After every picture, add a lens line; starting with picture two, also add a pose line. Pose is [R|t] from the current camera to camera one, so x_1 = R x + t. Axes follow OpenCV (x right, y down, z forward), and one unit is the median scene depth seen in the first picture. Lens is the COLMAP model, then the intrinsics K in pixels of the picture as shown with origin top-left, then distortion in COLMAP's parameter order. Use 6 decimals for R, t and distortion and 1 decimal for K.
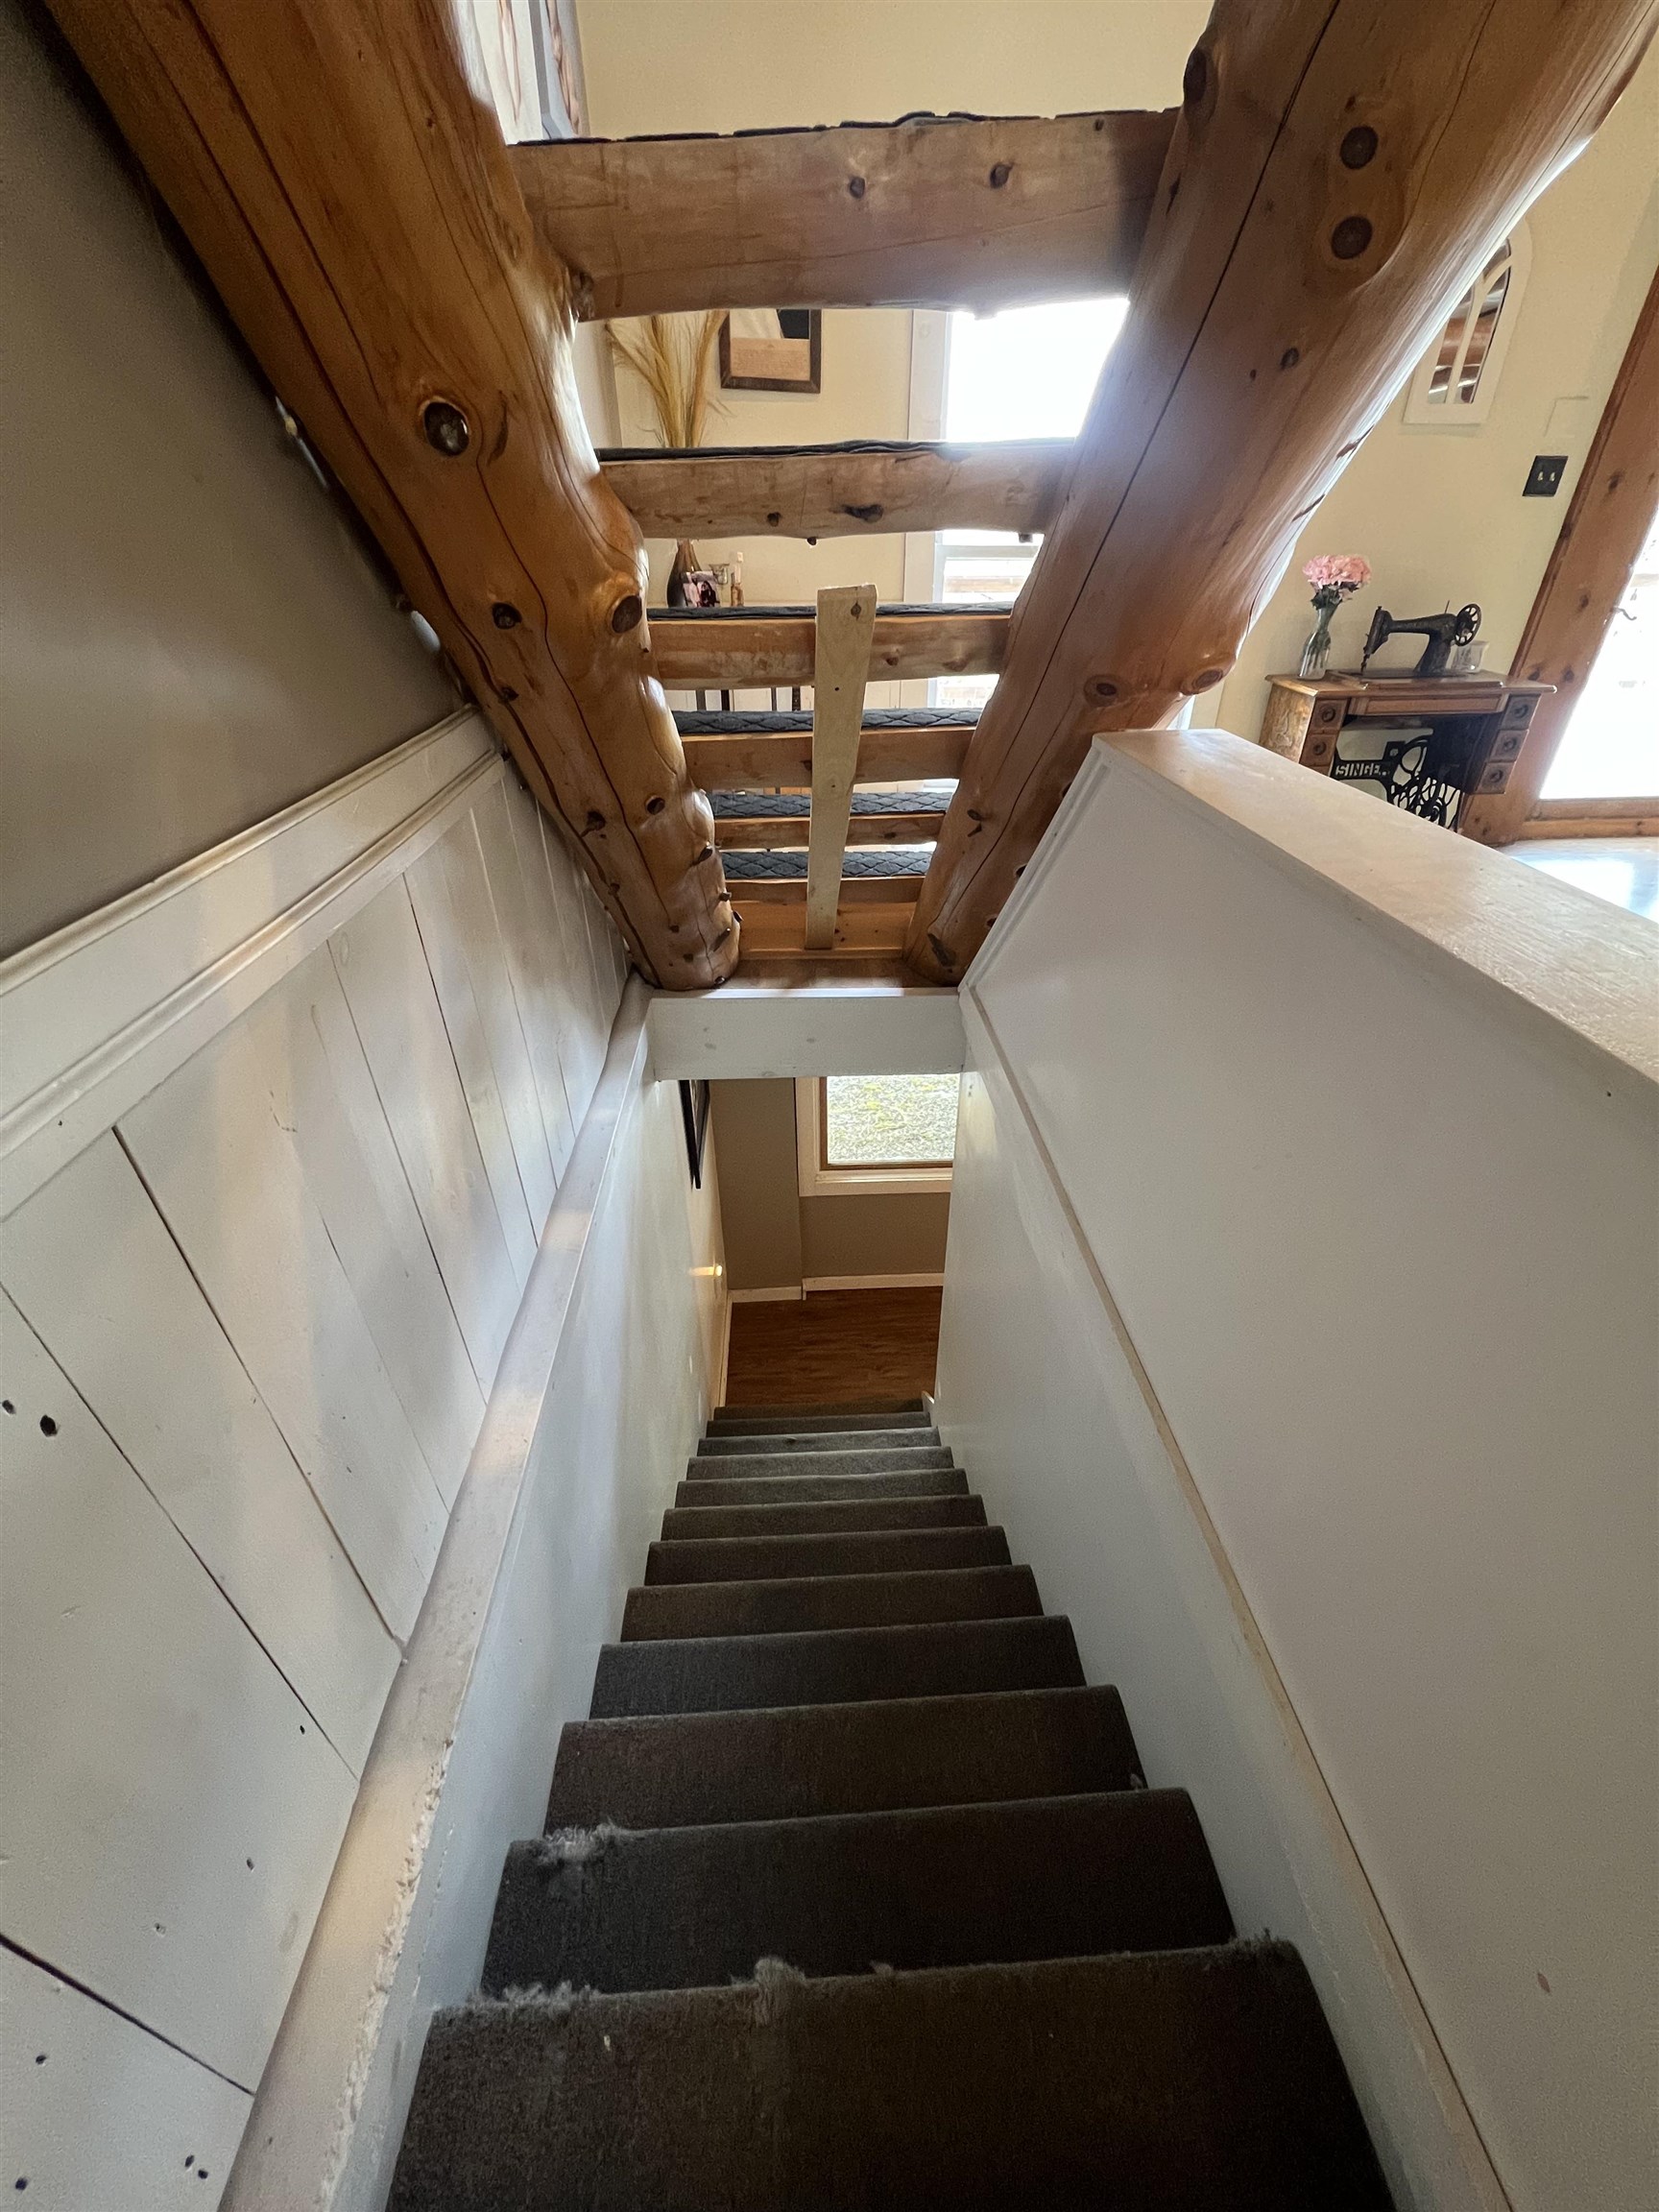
lens RADIAL K [[887.3, 0, 836.7], [0, 887.3, 1104.7], [0, 0, 1]] dist [-0.003079, 0.000705]
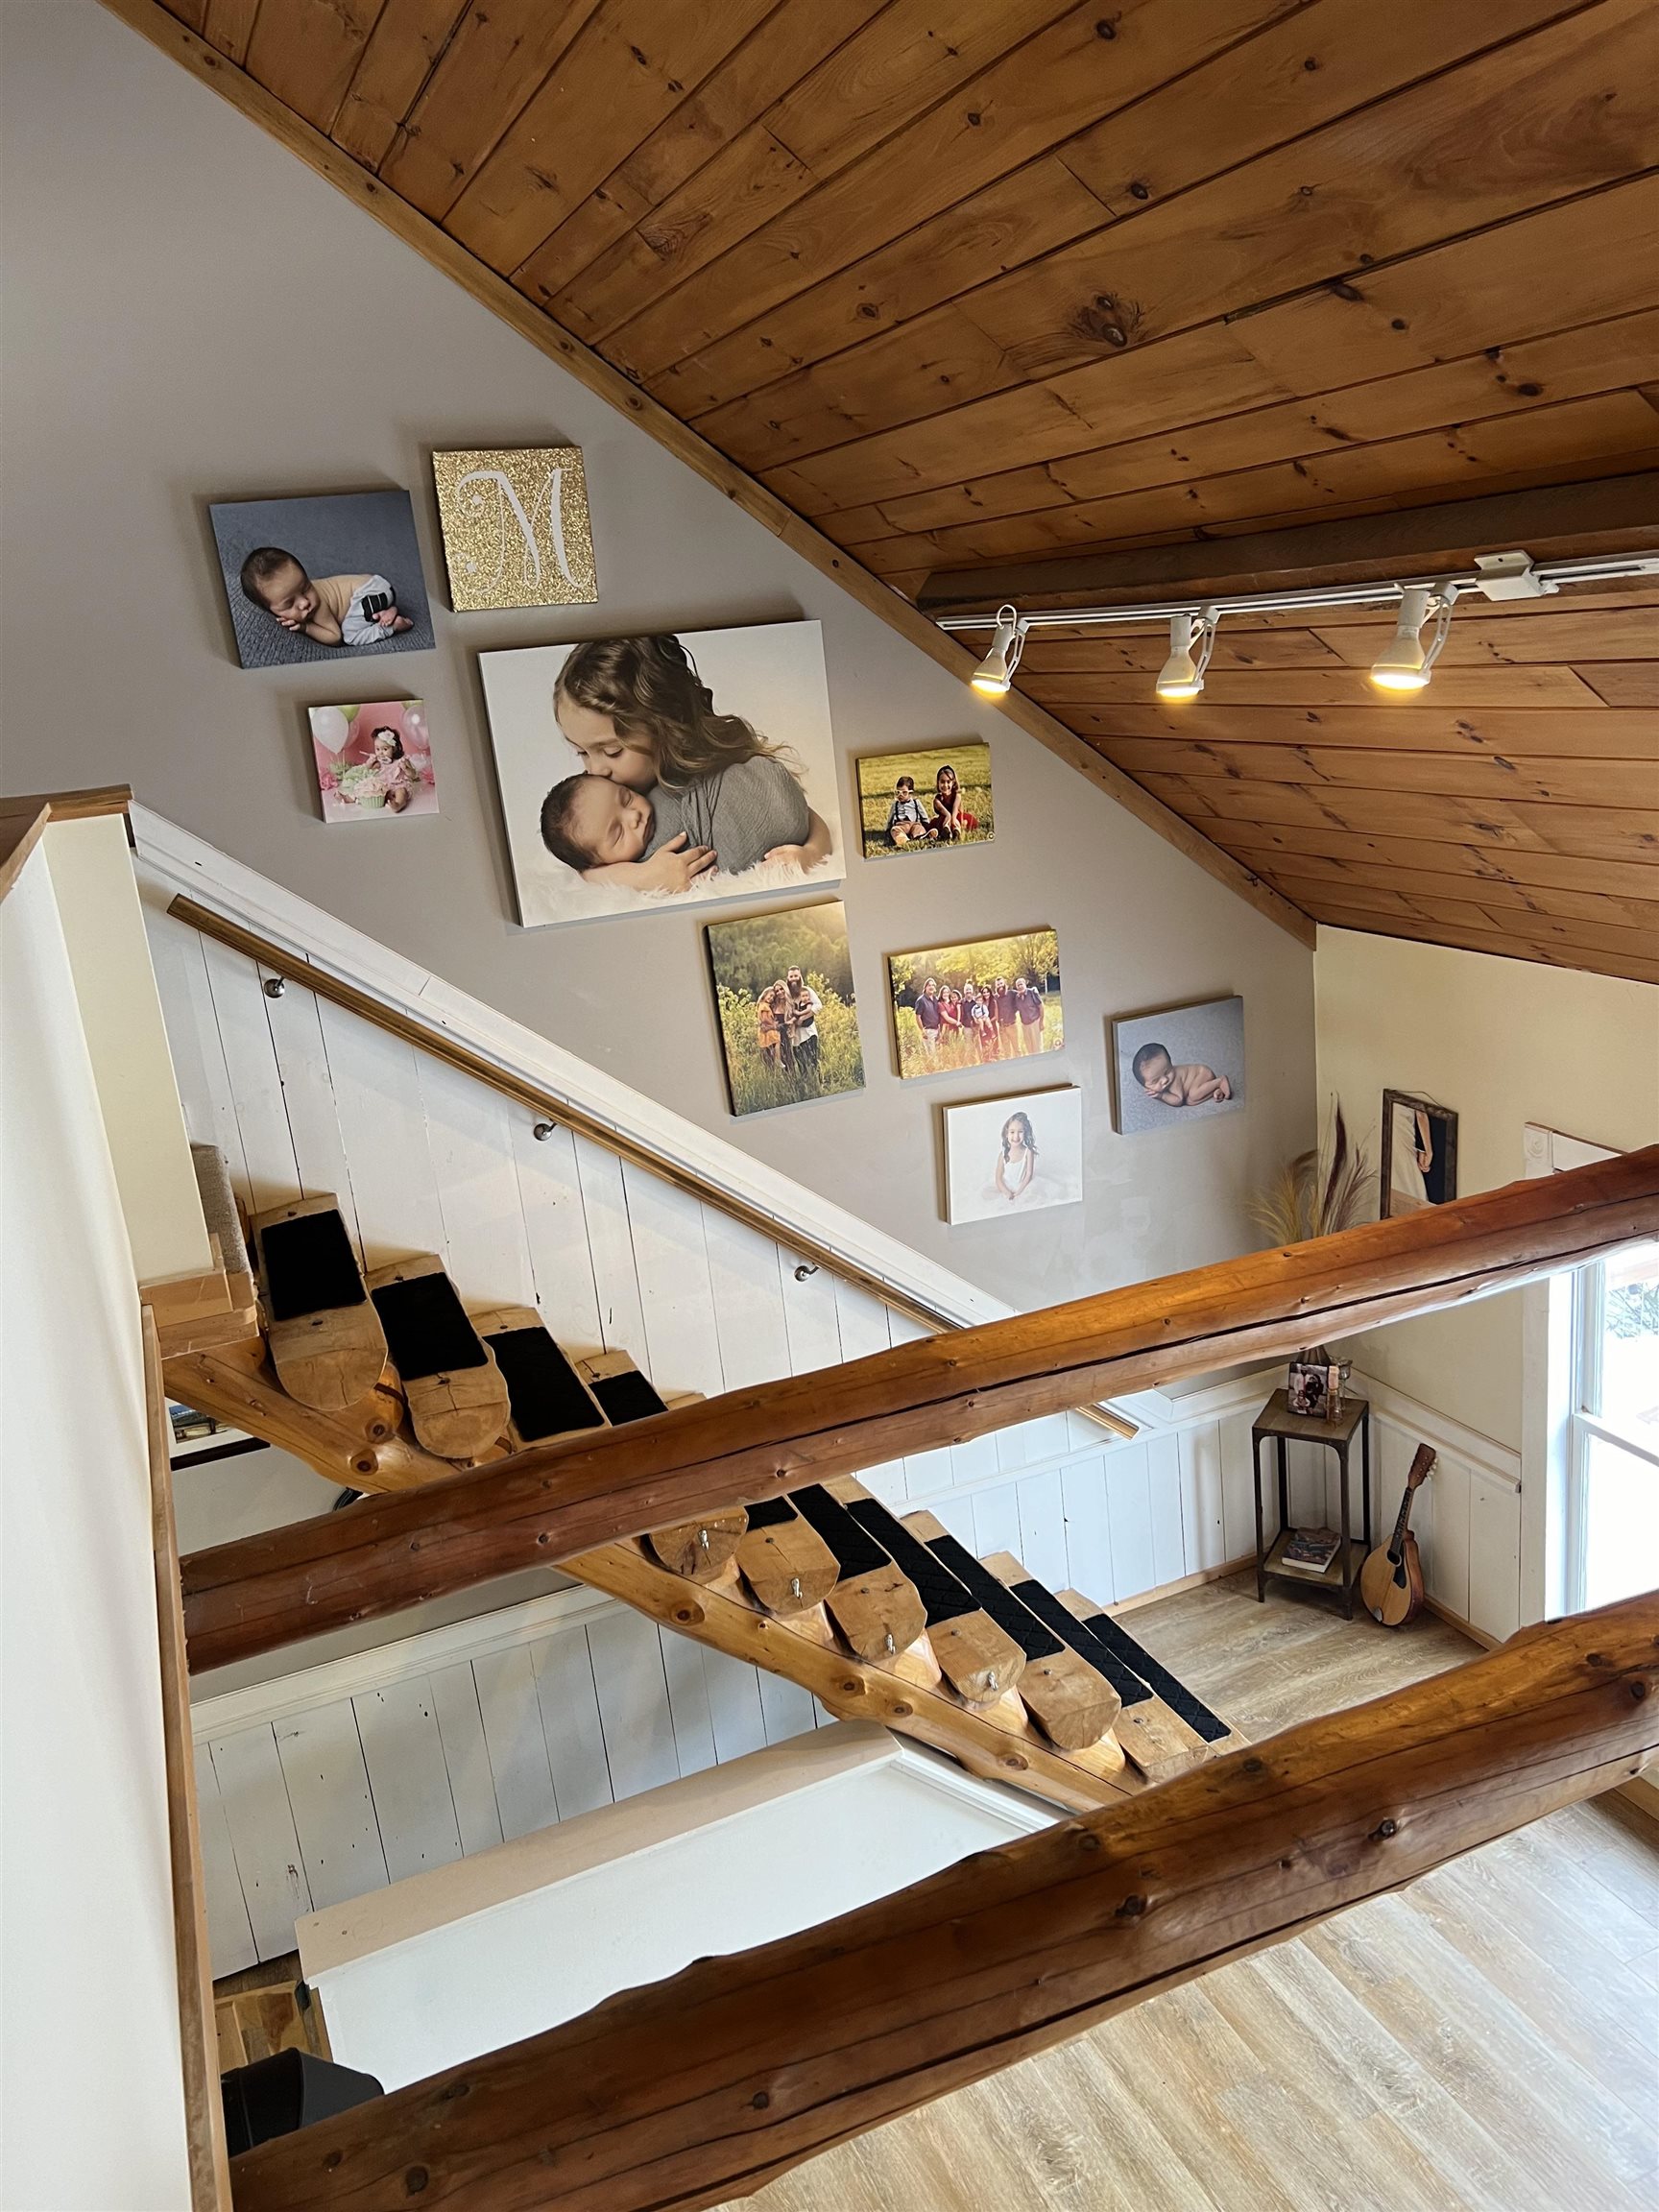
lens RADIAL K [[1665.9, 0, 833.9], [0, 1665.9, 1114.5], [0, 0, 1]] dist [0.049026, -0.052261]
pose [[0.342252, 0.225908, -0.912047, 1.399298], [-0.422303, 0.904088, 0.065464, -0.774197], [0.839359, 0.362755, 0.404827, -0.374398]]
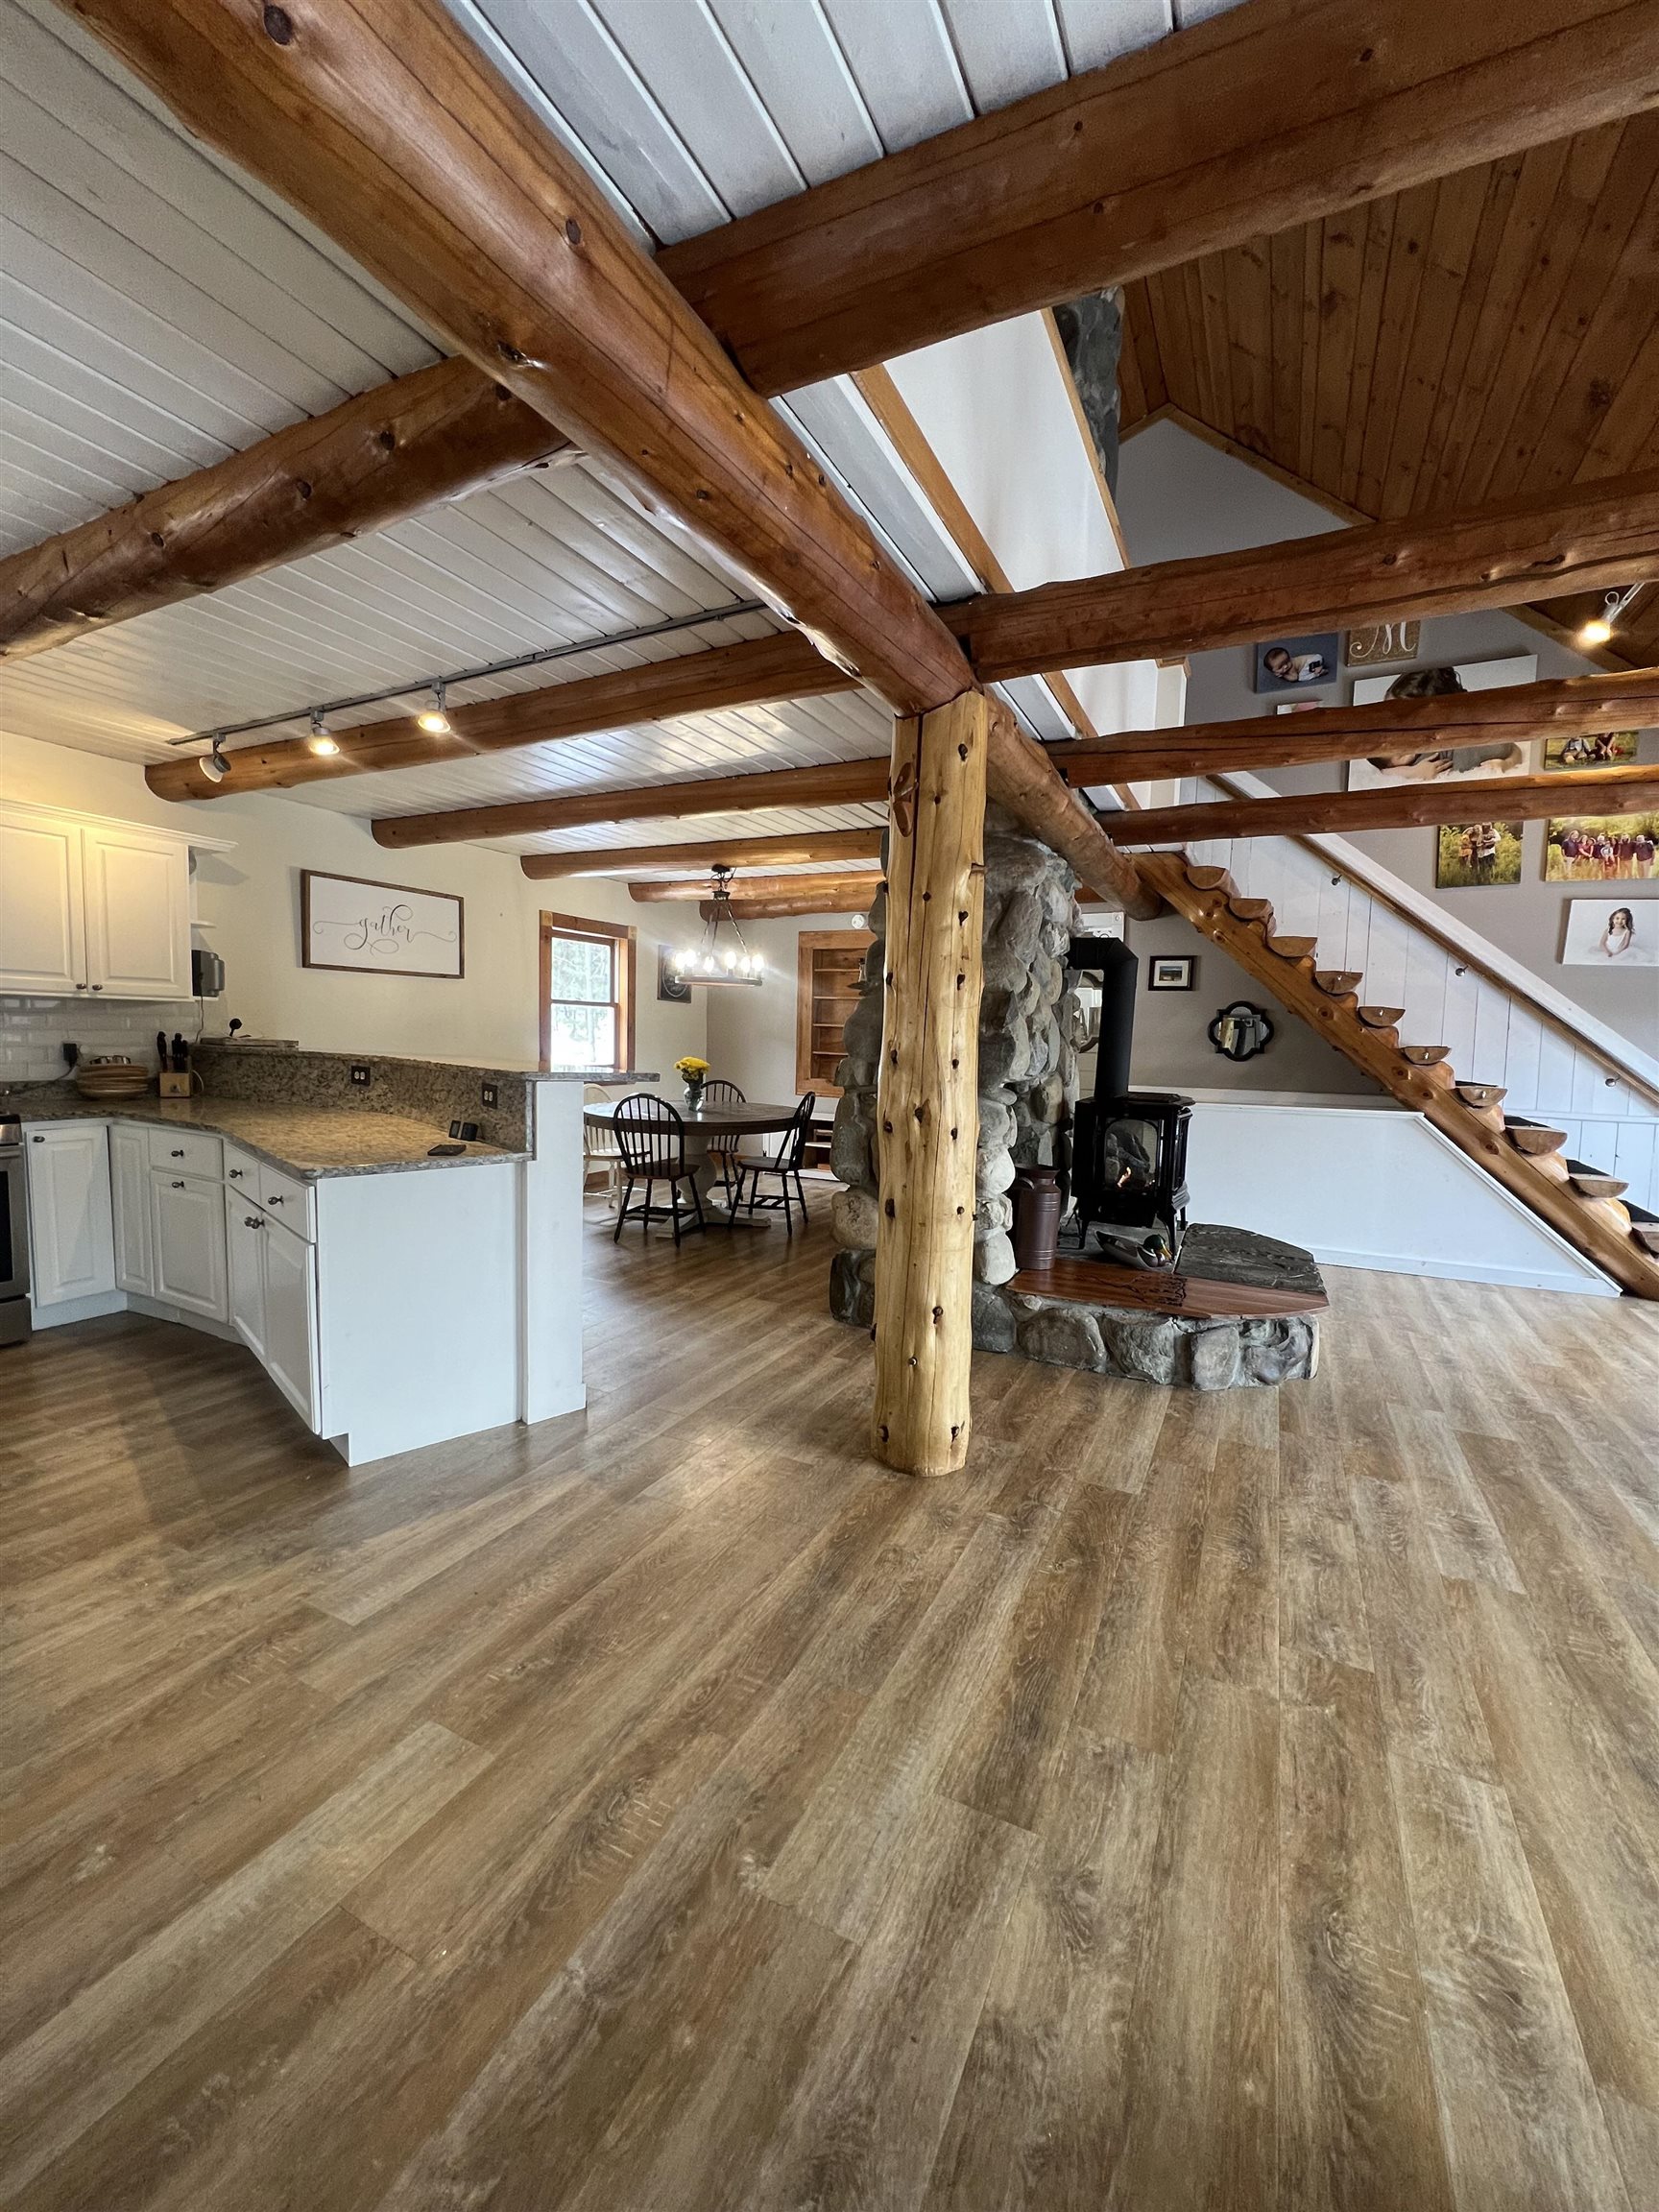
lens RADIAL K [[887.3, 0, 834.0], [0, 887.3, 1104.6], [0, 0, 1]] dist [-0.003079, 0.000705]
pose [[-0.497597, 0.059523, -0.865364, 2.208848], [-0.485444, 0.807667, 0.334692, -0.233053], [0.718848, 0.586627, -0.372997, 0.290385]]
